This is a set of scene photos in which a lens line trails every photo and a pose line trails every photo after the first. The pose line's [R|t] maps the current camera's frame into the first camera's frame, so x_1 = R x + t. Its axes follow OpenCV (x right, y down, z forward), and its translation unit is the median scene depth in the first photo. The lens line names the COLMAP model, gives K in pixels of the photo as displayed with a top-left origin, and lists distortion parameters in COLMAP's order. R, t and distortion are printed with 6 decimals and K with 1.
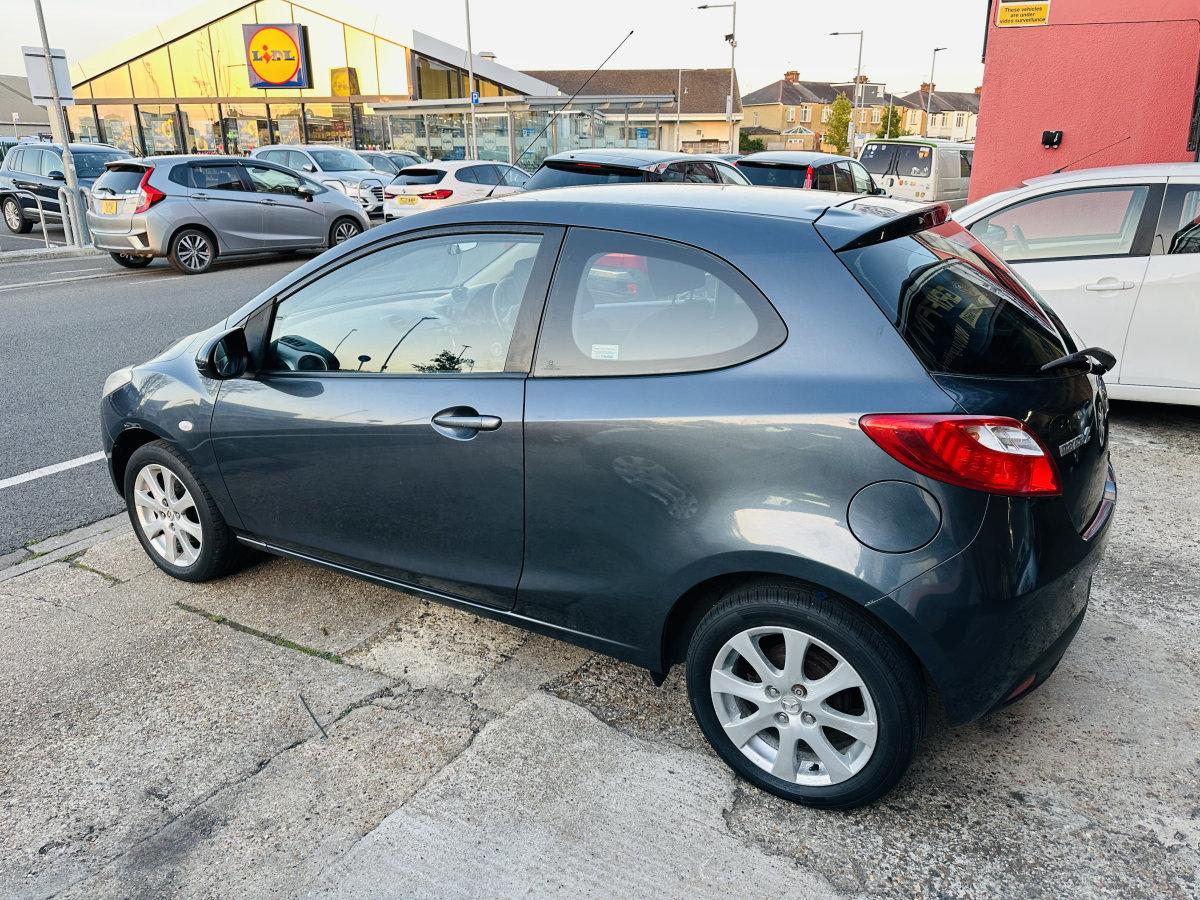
lens RADIAL K [[851.7, 0, 608.9], [0, 851.7, 450.0], [0, 0, 1]] dist [0.006881, -0.007861]
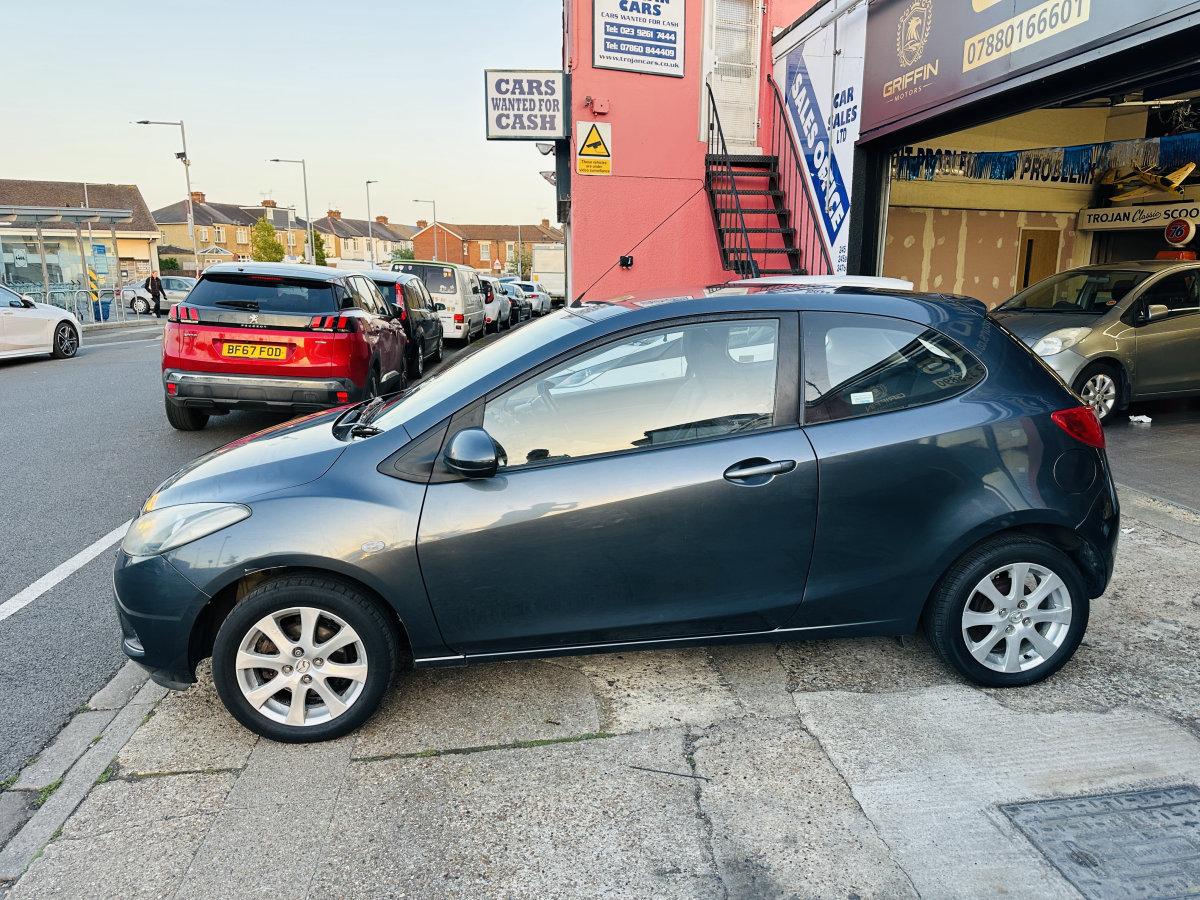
lens RADIAL K [[848.1, 0, 609.2], [0, 848.1, 444.8], [0, 0, 1]] dist [0.028911, -0.031312]
pose [[0.792606, -0.117672, 0.598272, -0.226583], [0.198508, 0.977545, -0.070718, -0.005492], [-0.576516, 0.174813, 0.798167, 0.031838]]
